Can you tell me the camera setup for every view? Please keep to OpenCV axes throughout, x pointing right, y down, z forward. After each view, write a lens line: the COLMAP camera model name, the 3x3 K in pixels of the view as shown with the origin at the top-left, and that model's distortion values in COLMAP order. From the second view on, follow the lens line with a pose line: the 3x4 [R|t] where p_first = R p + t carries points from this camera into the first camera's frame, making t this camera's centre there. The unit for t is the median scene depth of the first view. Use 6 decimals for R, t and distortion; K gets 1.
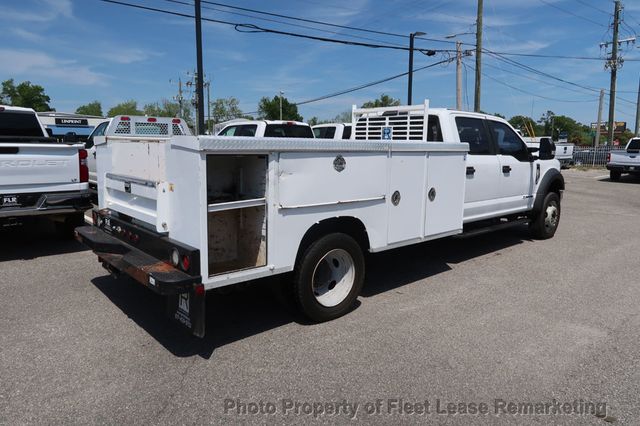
lens RADIAL K [[441.2, 0, 317.1], [0, 441.2, 213.0], [0, 0, 1]] dist [-0.025729, 0.005144]
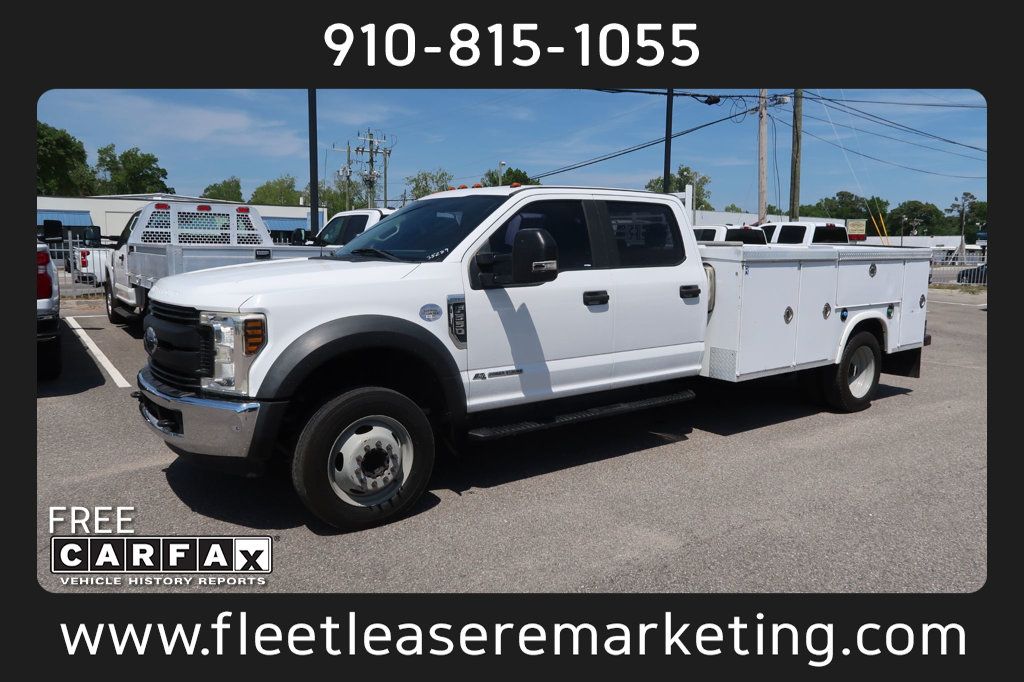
lens RADIAL K [[705.9, 0, 507.3], [0, 705.9, 341.0], [0, 0, 1]] dist [-0.025729, 0.005144]
pose [[0.994957, 0.020691, -0.098144, 0.301534], [-0.022602, 0.999575, -0.018404, 0.001235], [0.097722, 0.020530, 0.995002, -0.035068]]
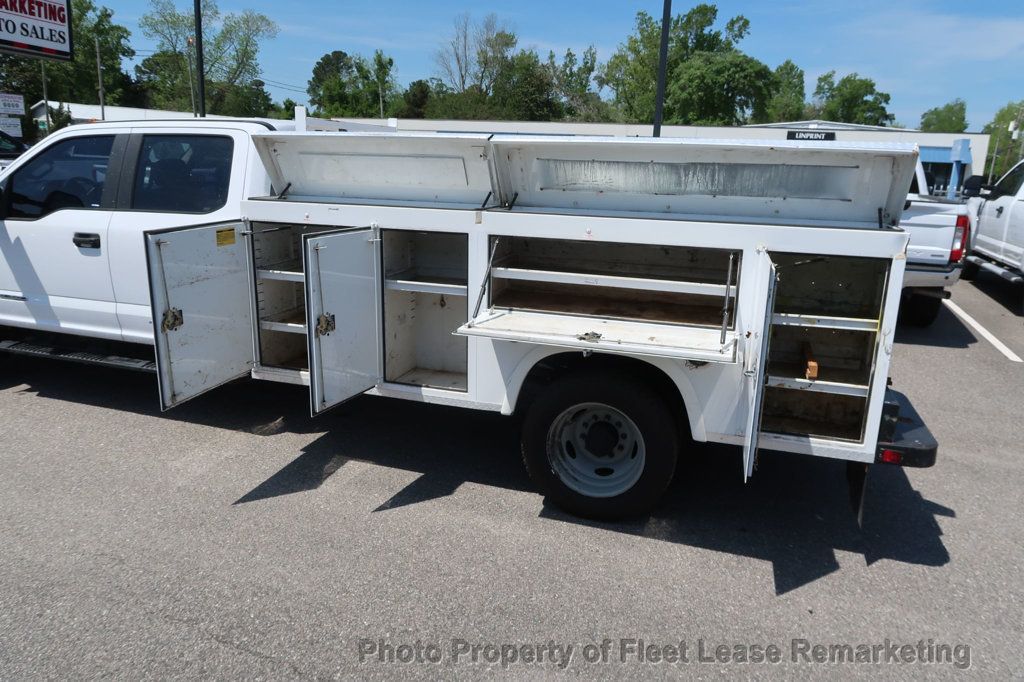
lens RADIAL K [[705.9, 0, 507.3], [0, 705.9, 341.0], [0, 0, 1]] dist [-0.025729, 0.005144]
pose [[0.494375, 0.232363, -0.837616, 1.192116], [-0.164177, 0.971226, 0.172527, -0.161799], [0.853603, 0.052224, 0.518299, 0.761389]]
